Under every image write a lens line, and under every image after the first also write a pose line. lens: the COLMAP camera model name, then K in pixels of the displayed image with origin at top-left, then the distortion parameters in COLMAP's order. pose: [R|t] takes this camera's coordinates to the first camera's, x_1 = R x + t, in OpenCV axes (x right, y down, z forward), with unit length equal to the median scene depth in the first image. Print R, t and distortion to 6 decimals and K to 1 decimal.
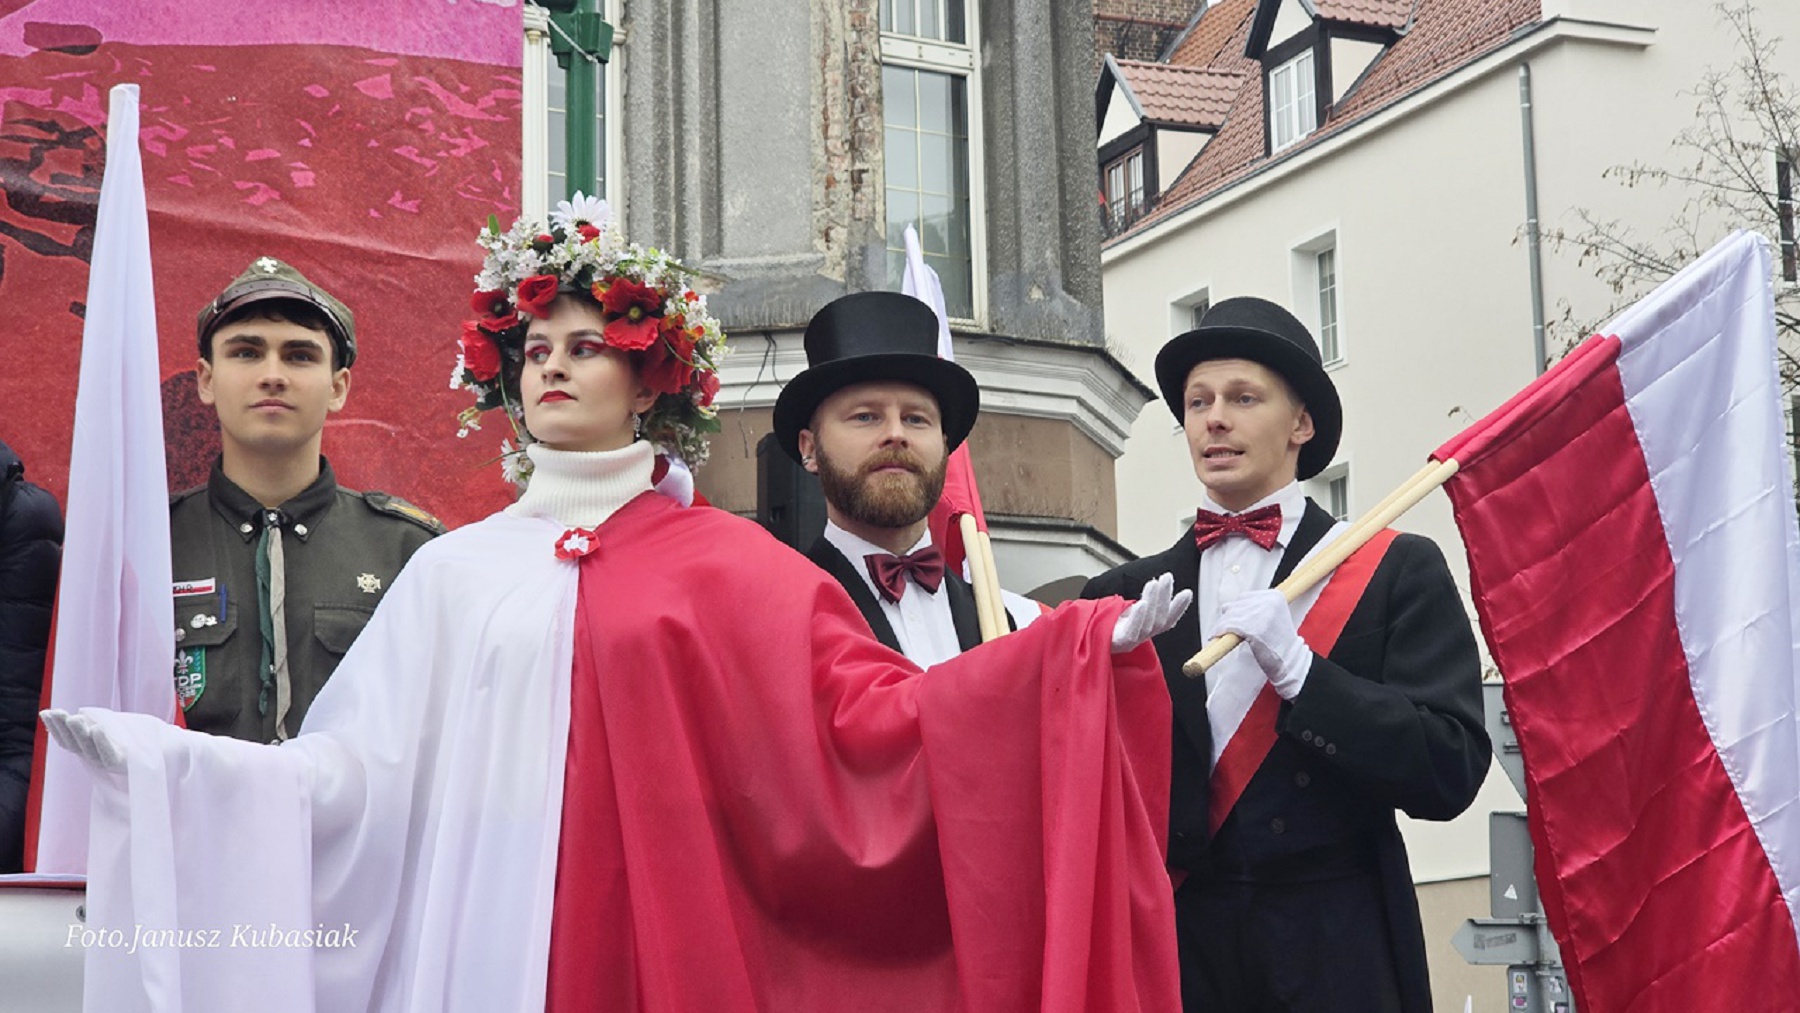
lens RADIAL K [[3234.5, 0, 900.0], [0, 3234.5, 506.5], [0, 0, 1]] dist [0.163310, -0.009781]
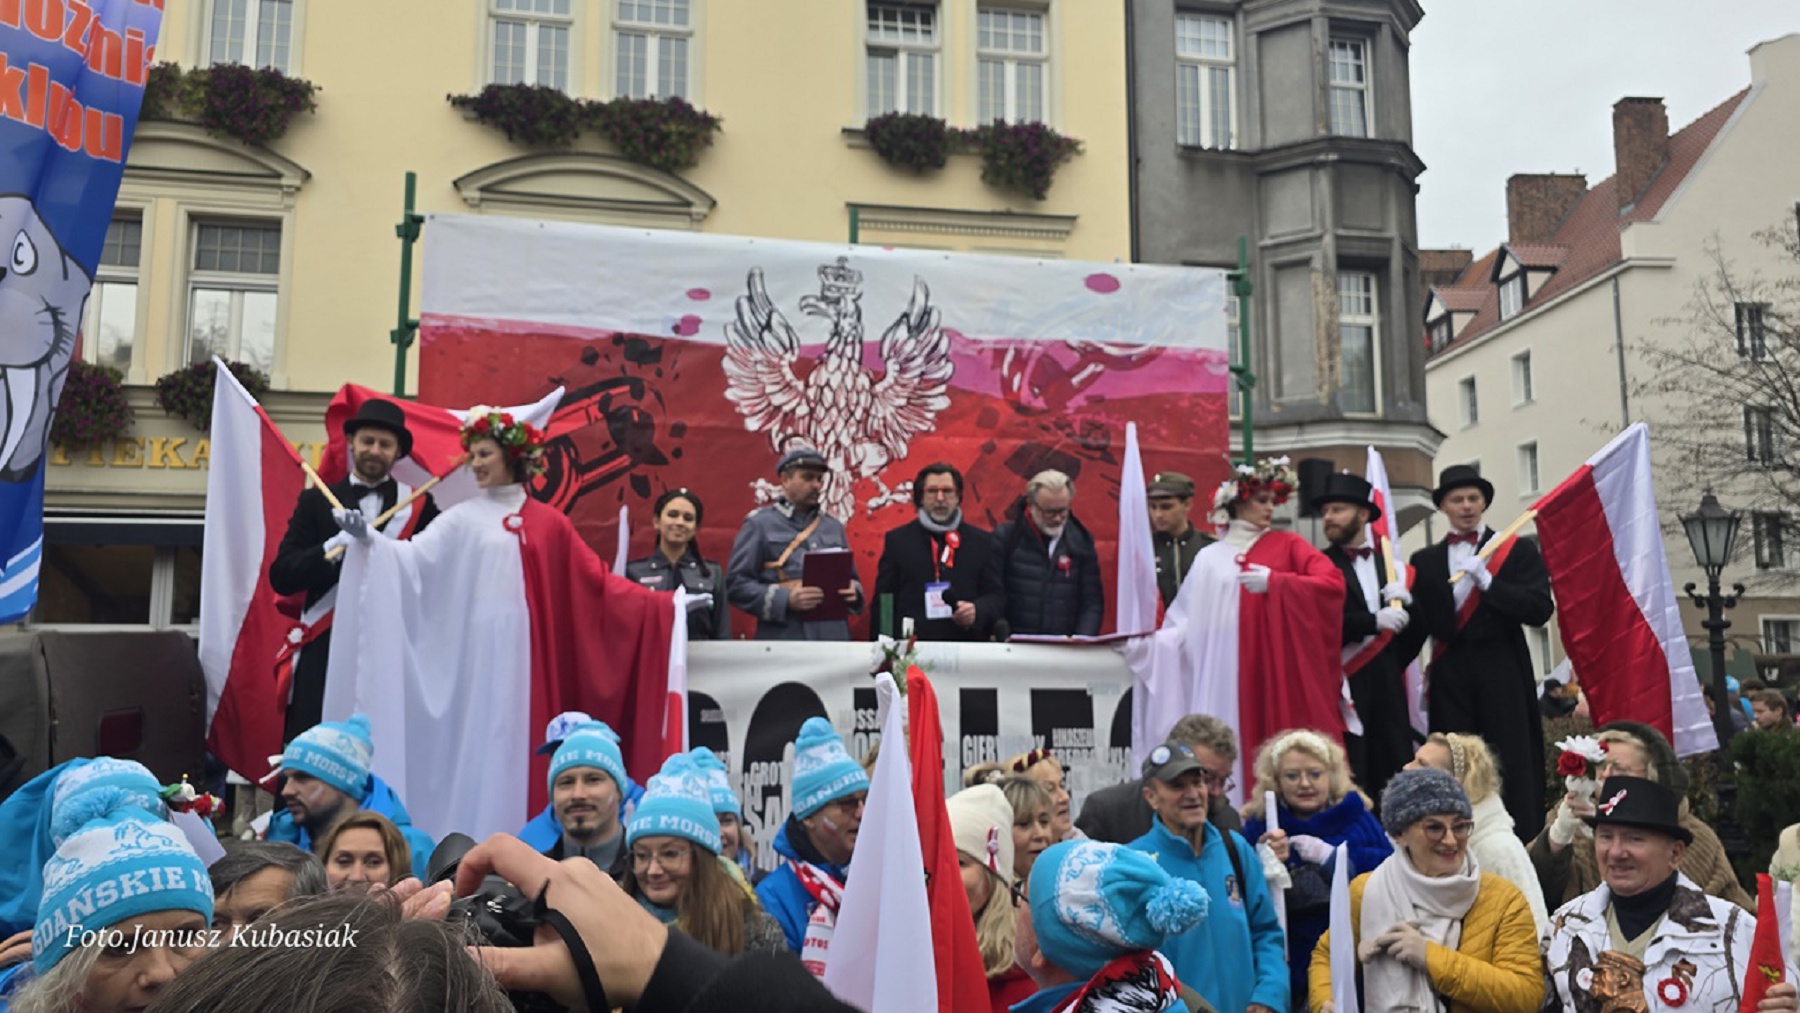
lens RADIAL K [[1277.5, 0, 901.5], [0, 1277.5, 512.4], [0, 0, 1]] dist [0.014858, 0.000368]
pose [[0.944954, -0.015982, -0.326813, -0.004406], [0.032636, 0.998429, 0.045536, -0.034912], [0.325572, -0.053696, 0.943991, -0.157678]]
